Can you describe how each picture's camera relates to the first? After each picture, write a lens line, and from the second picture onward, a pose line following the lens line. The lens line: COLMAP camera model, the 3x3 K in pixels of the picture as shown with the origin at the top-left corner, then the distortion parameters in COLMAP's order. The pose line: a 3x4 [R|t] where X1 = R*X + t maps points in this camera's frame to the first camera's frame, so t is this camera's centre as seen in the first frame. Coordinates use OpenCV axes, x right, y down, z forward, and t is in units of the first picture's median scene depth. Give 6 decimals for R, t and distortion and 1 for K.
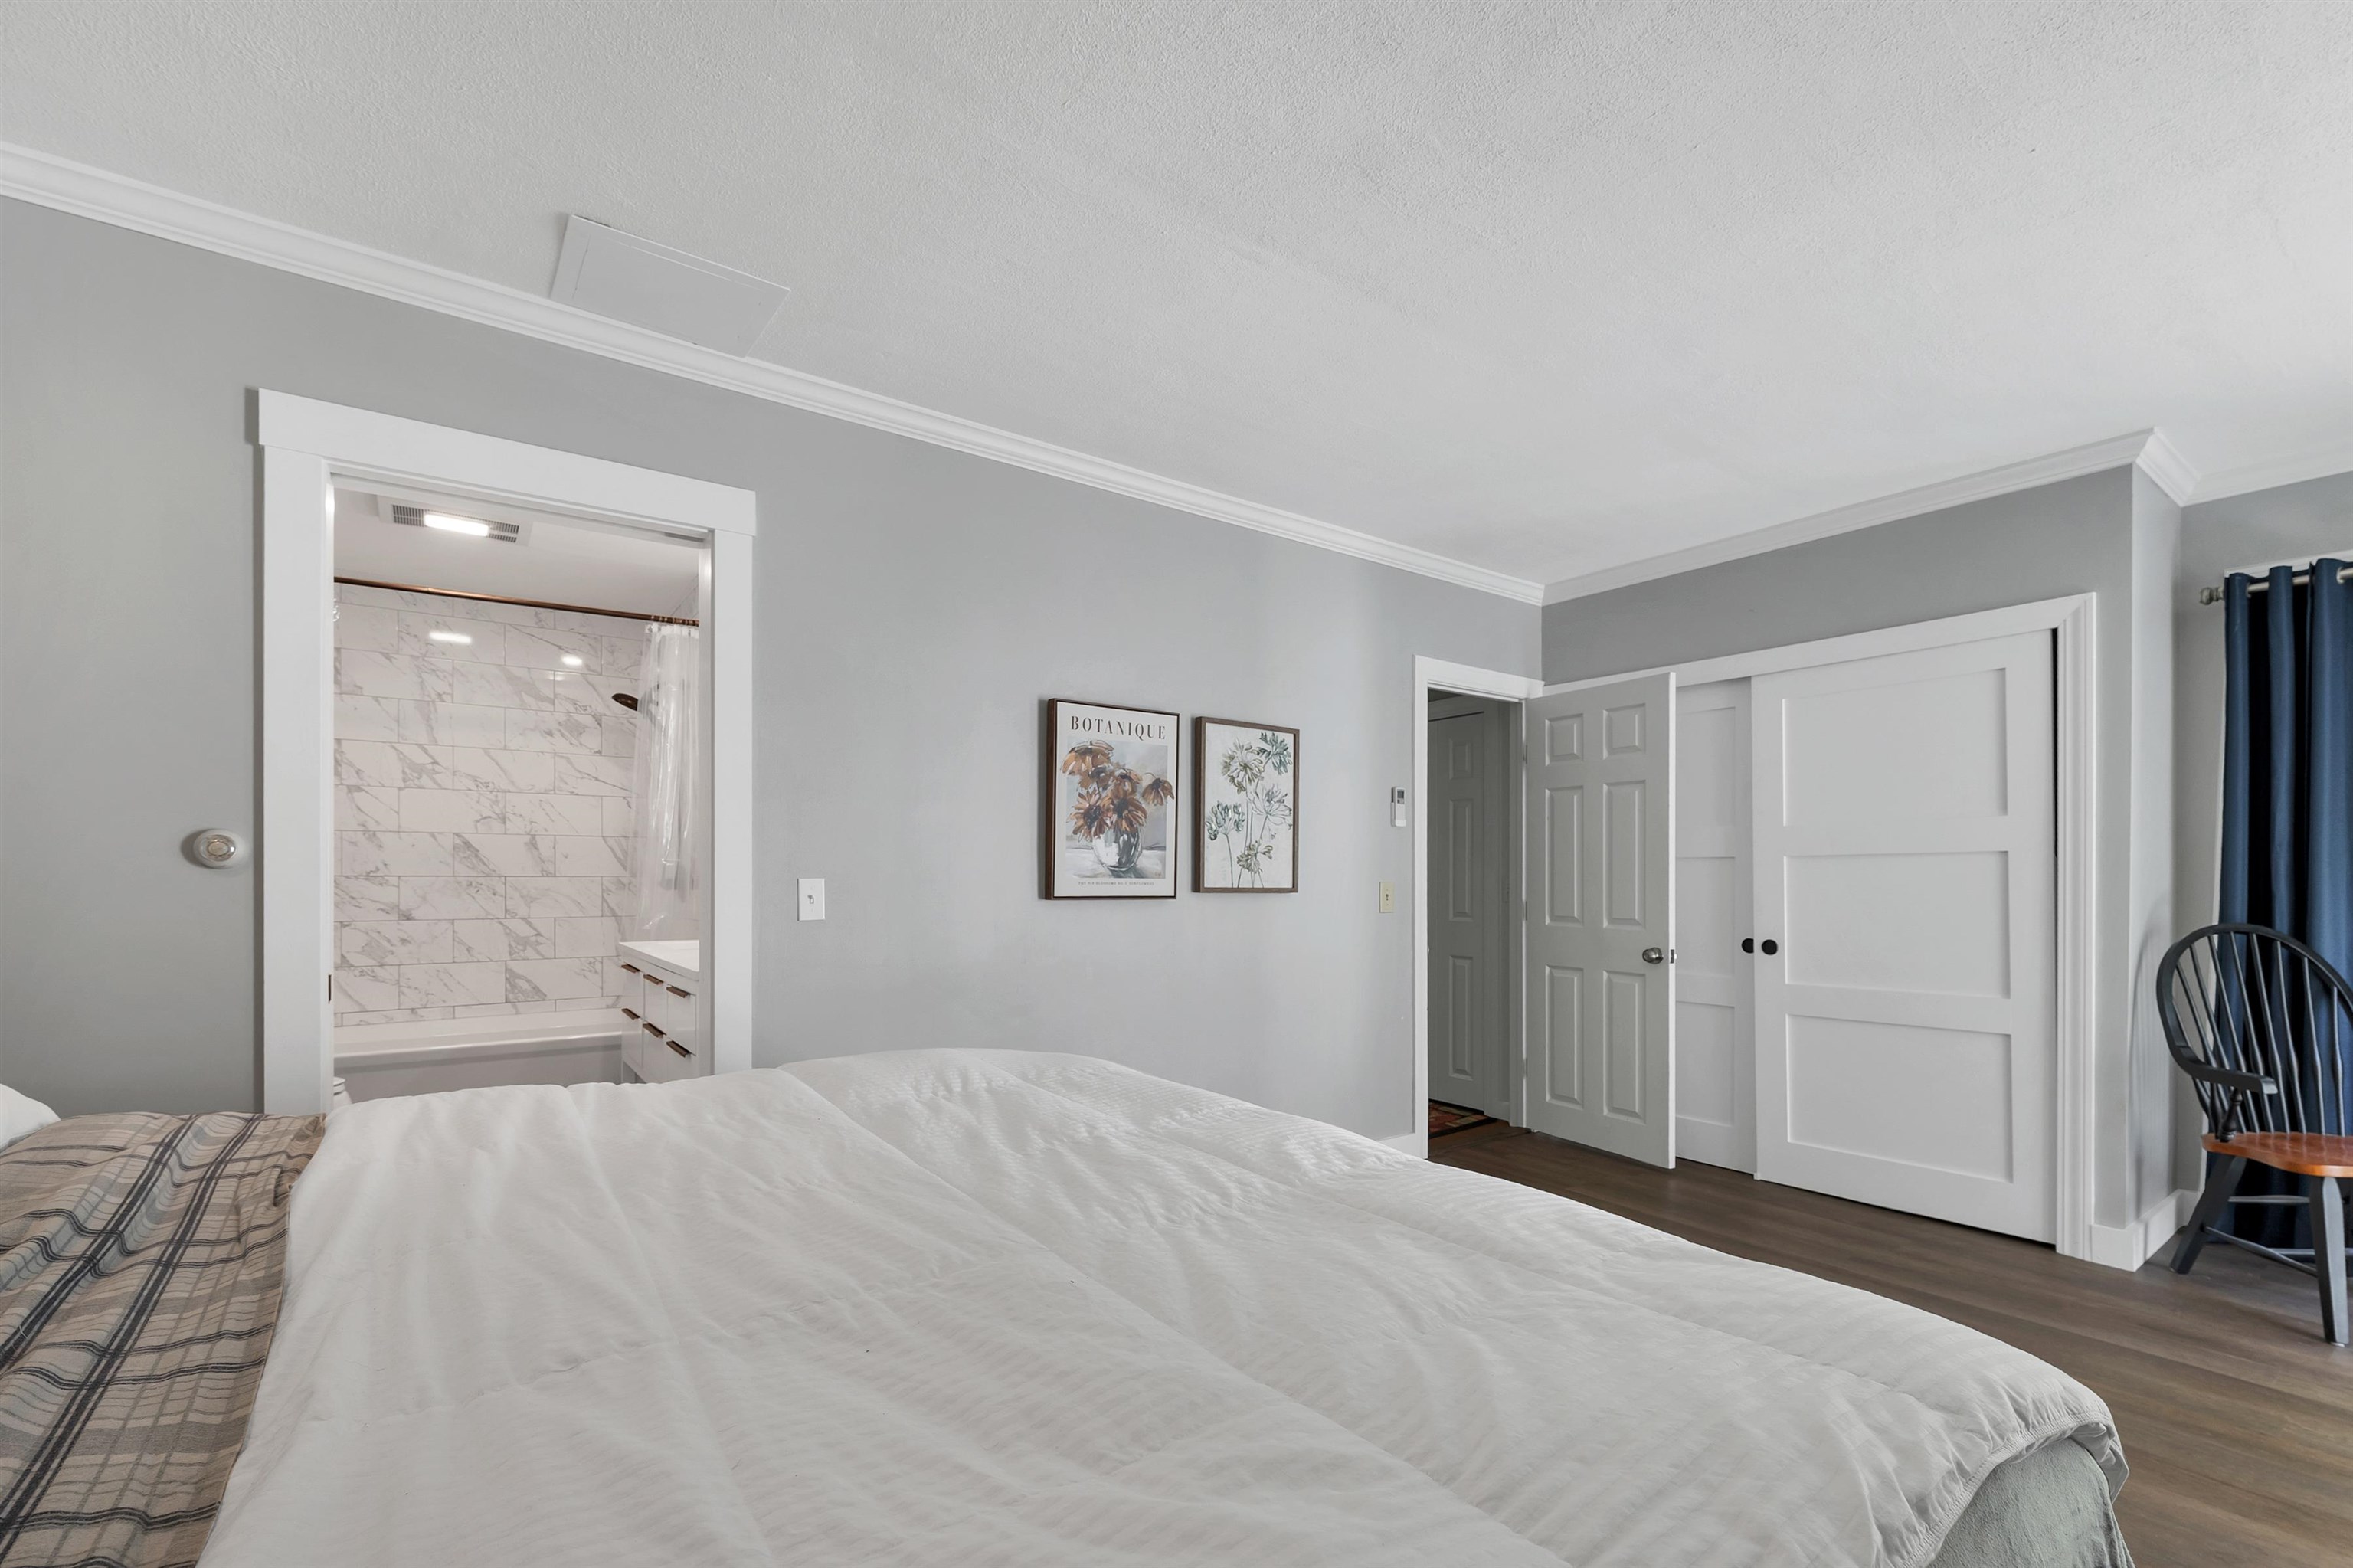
lens RADIAL K [[966.2, 0, 1158.9], [0, 966.2, 882.5], [0, 0, 1]] dist [-0.004518, 0.000993]
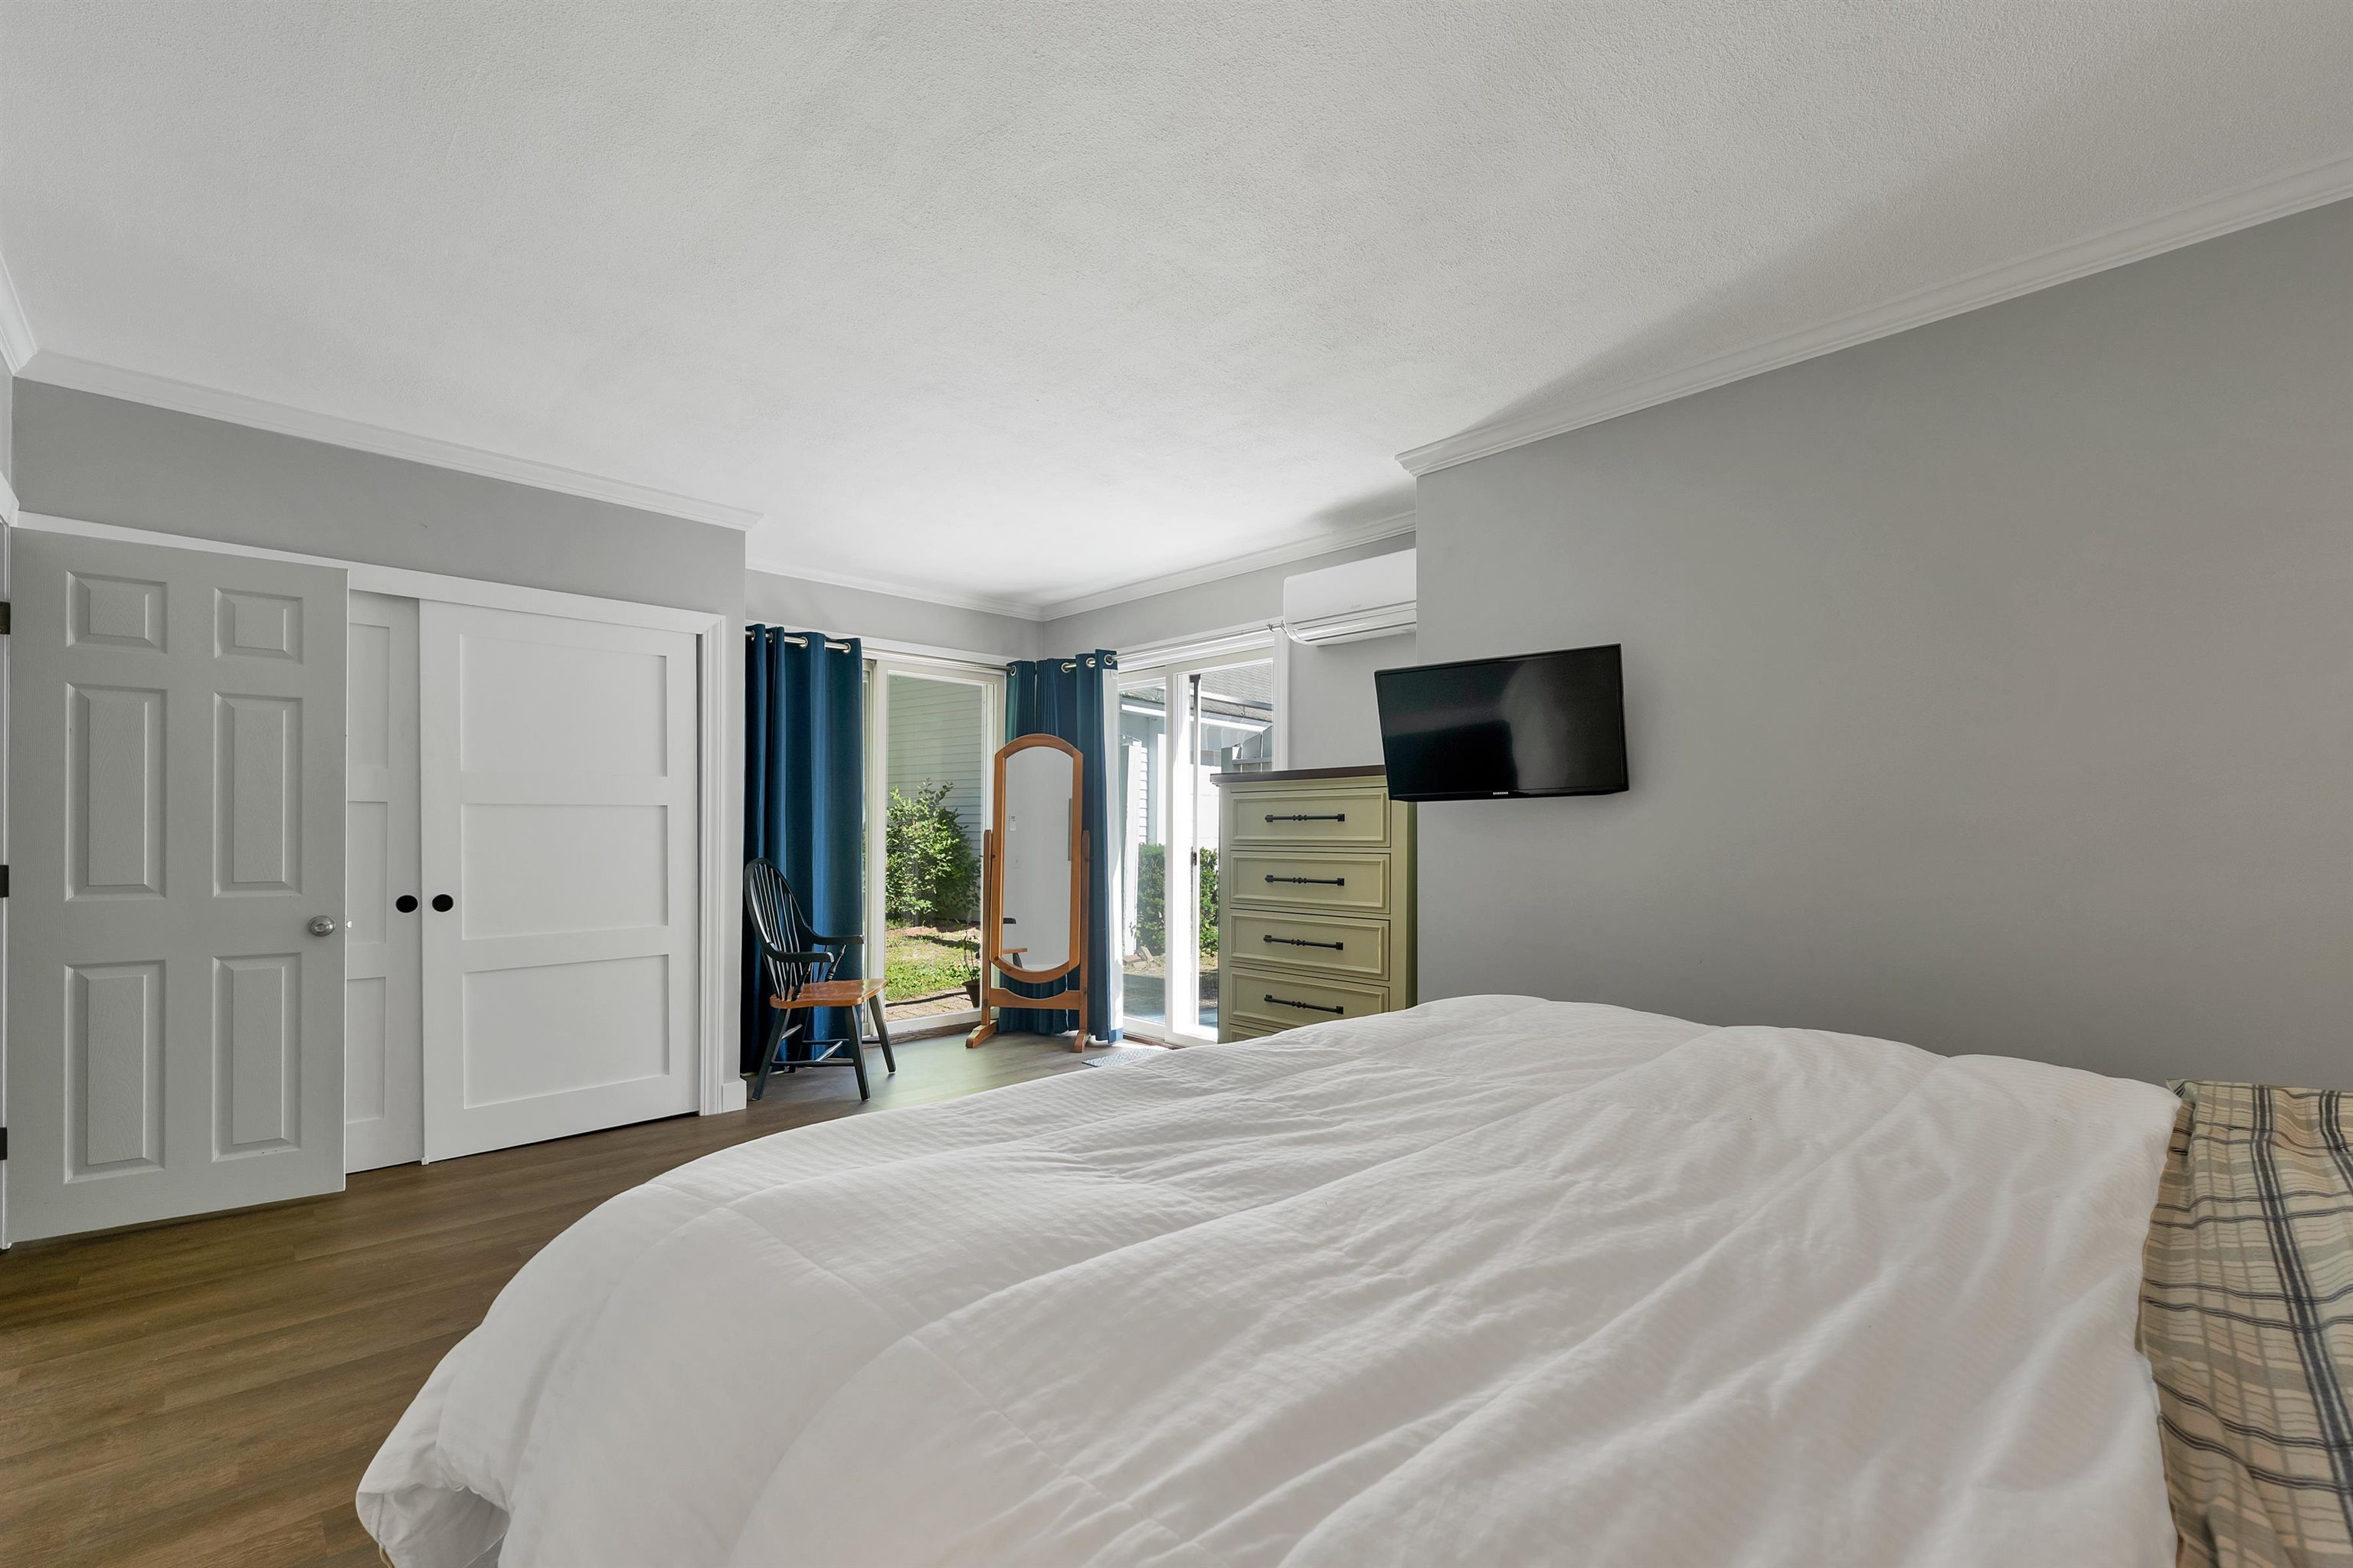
lens RADIAL K [[966.2, 0, 1180.5], [0, 966.2, 831.6], [0, 0, 1]] dist [-0.004518, 0.000993]
pose [[-0.117056, -0.005285, 0.993111, -1.063432], [0.000385, 0.999986, 0.005367, -0.015429], [-0.993125, 0.001010, -0.117052, 1.251324]]
